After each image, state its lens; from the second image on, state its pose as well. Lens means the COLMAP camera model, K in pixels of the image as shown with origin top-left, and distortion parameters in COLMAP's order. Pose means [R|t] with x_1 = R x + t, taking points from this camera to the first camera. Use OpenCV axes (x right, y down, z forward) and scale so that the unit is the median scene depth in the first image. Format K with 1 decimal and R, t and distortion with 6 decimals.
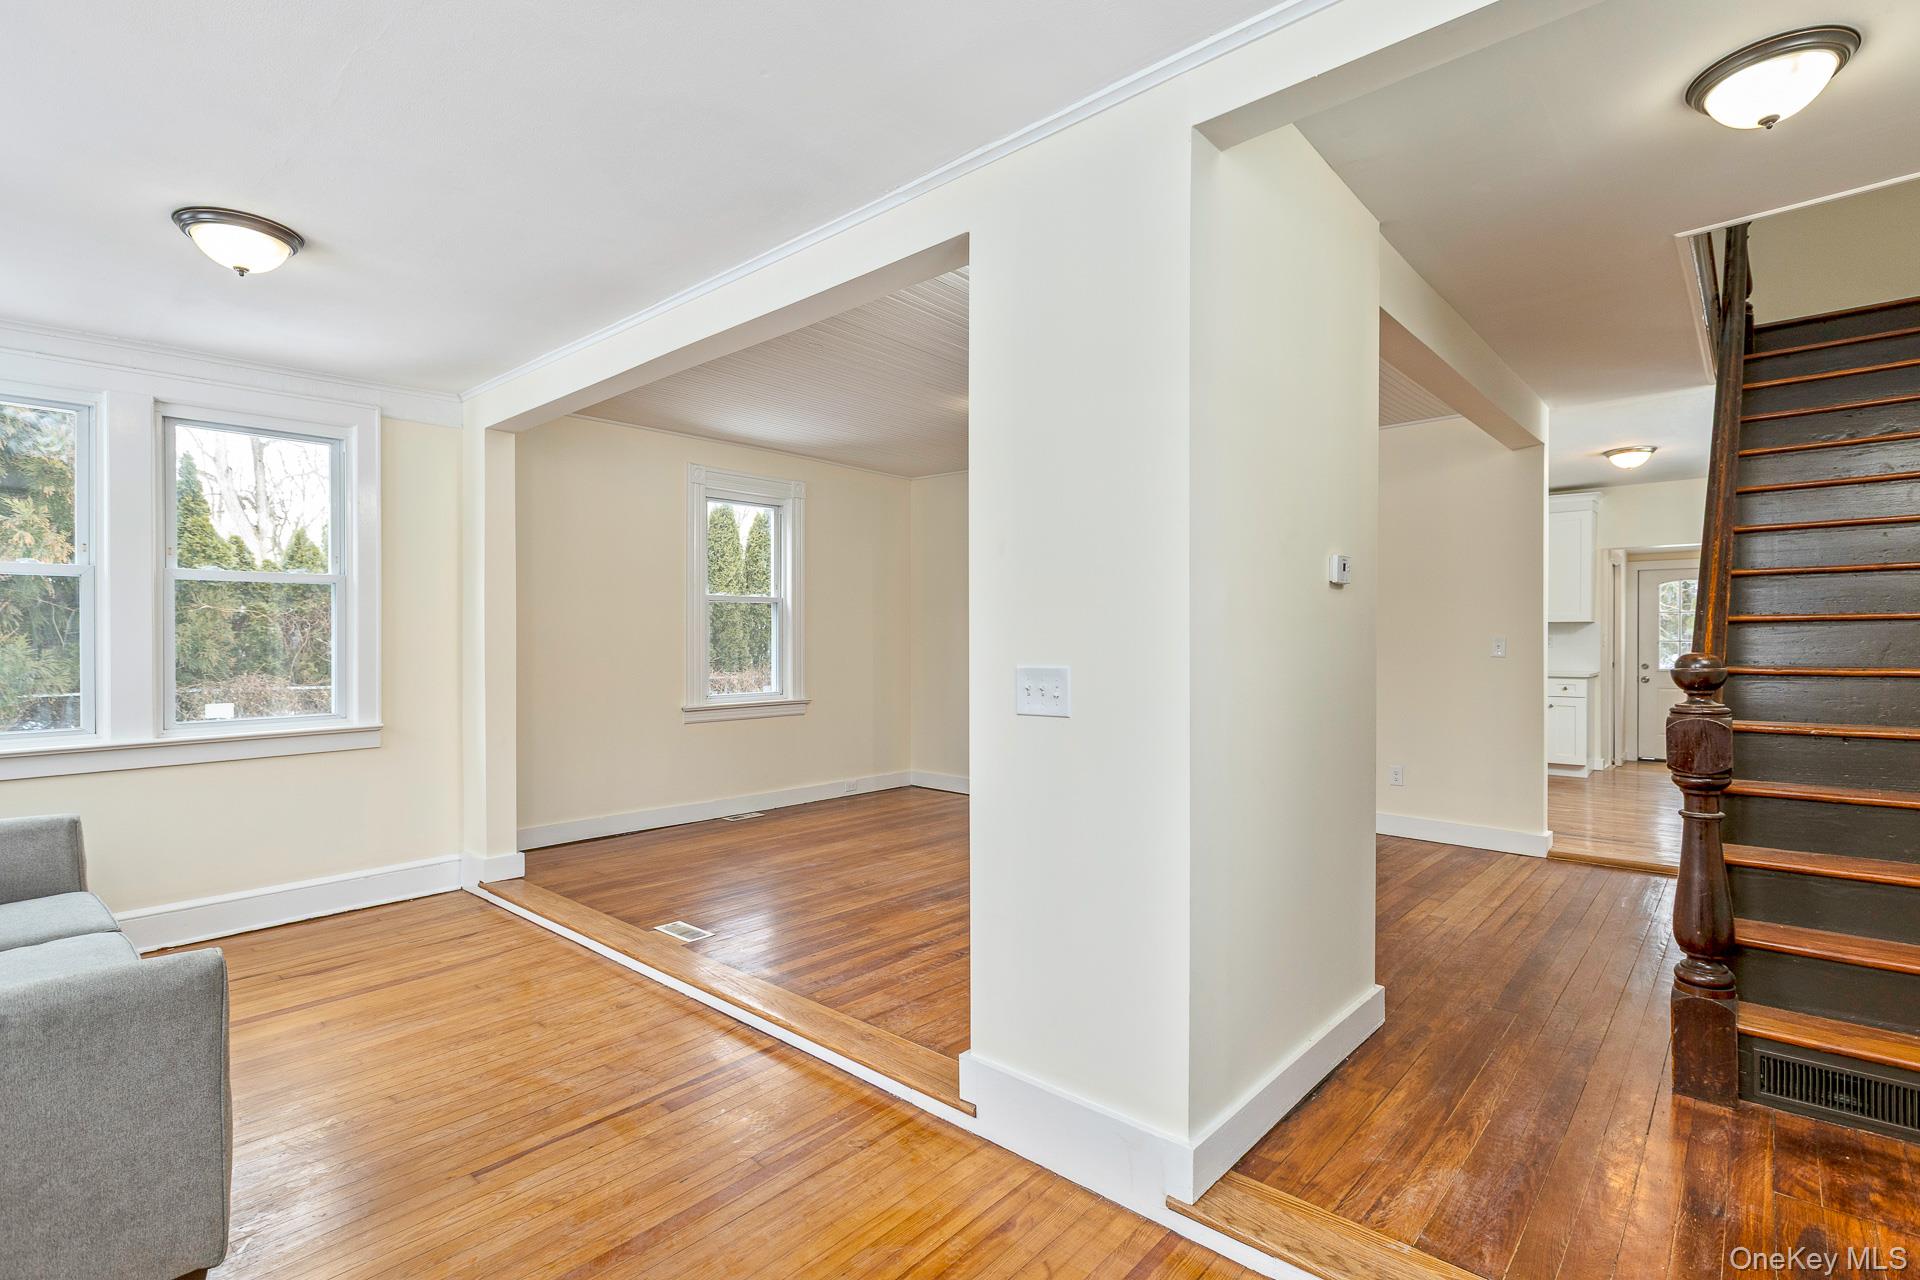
lens RADIAL K [[917.9, 0, 919.3], [0, 917.9, 609.6], [0, 0, 1]] dist [0.002312, -0.000488]
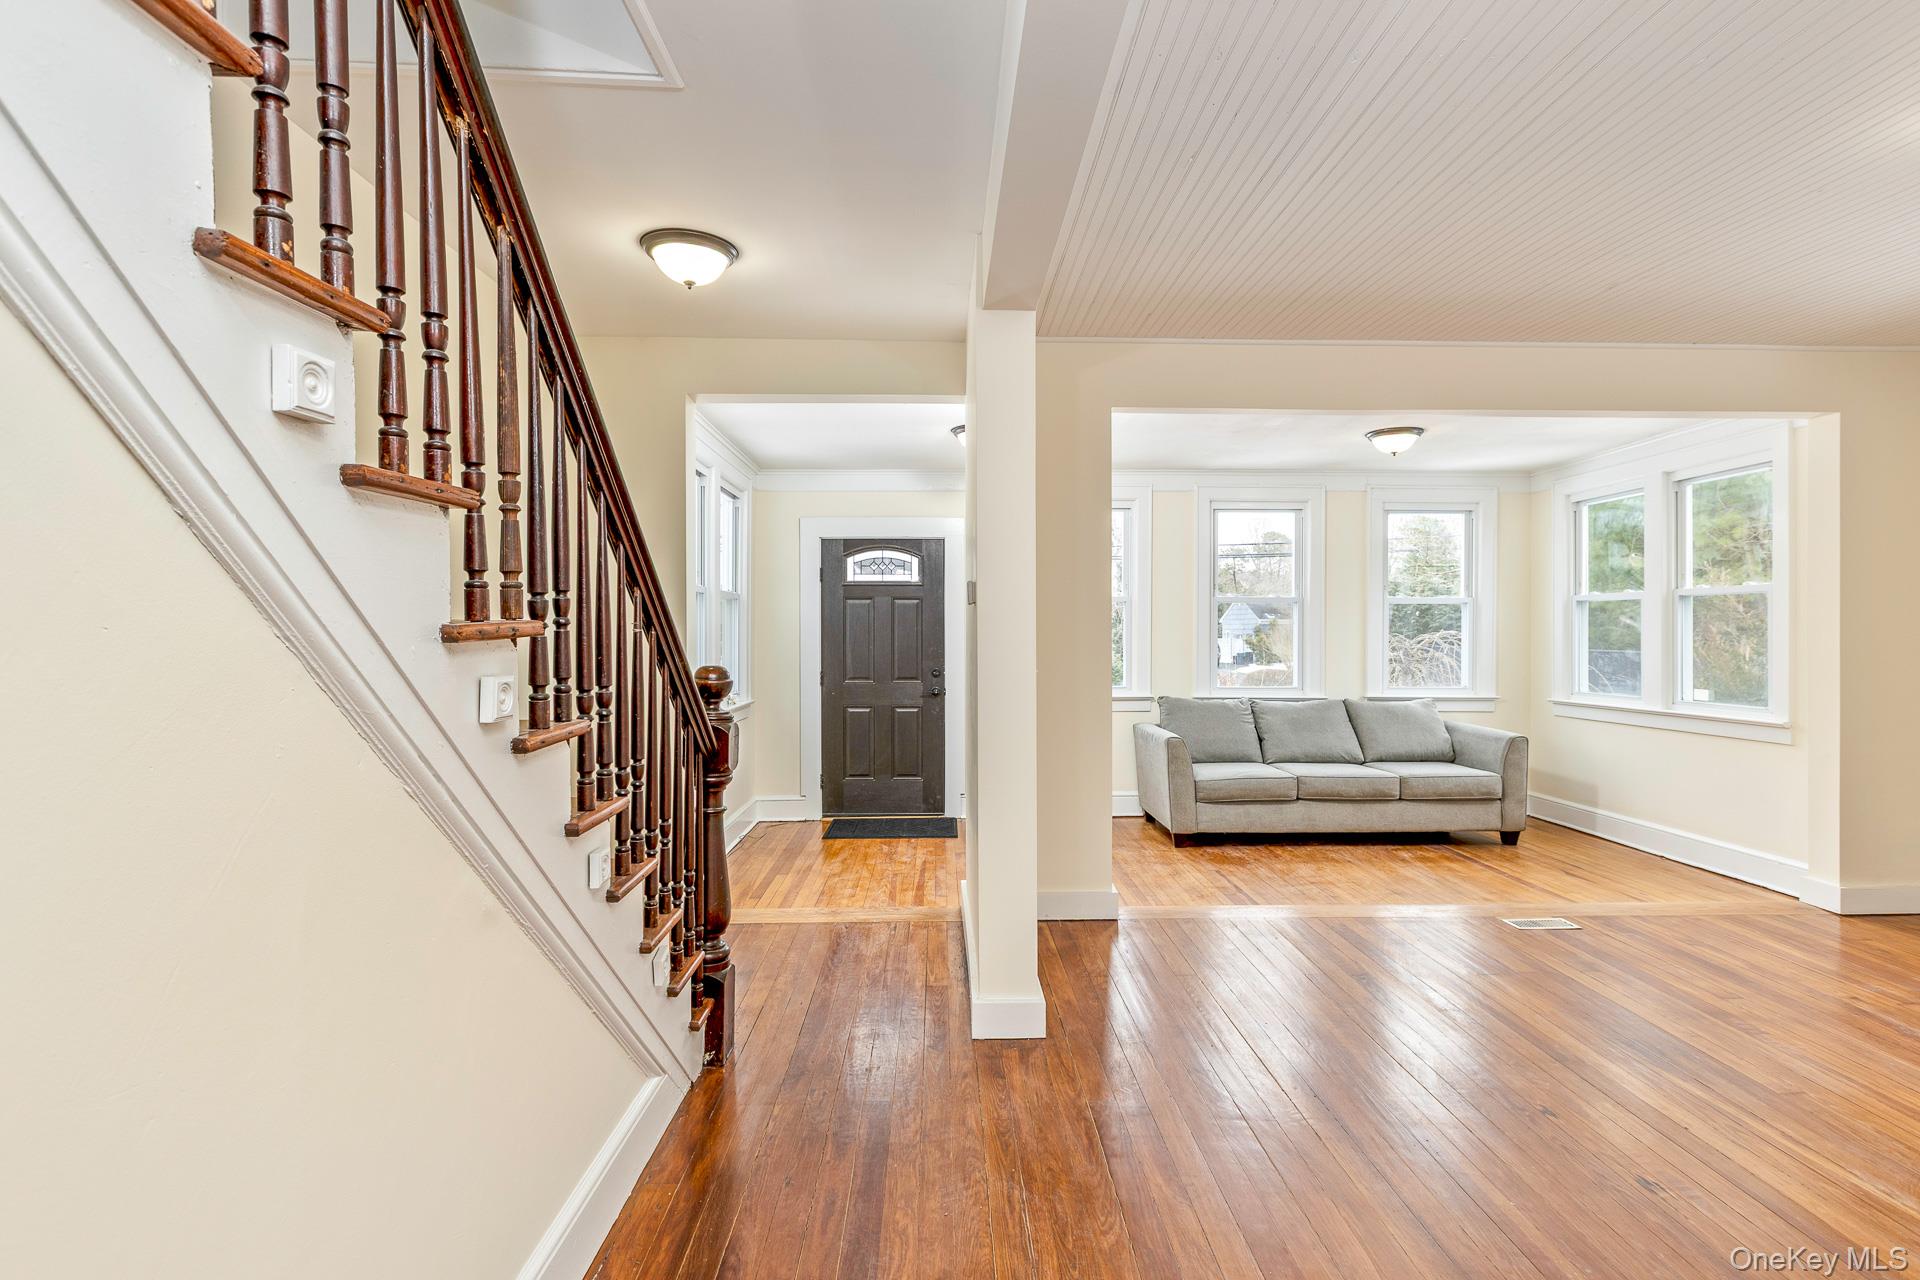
lens RADIAL K [[859.3, 0, 1004.5], [0, 859.3, 605.9], [0, 0, 1]] dist [0.002617, 0.000822]
pose [[-0.666541, -0.019130, -0.745223, 0.773244], [0.023039, 0.998664, -0.046243, 0.027150], [0.745113, -0.047992, -0.665210, 1.093081]]
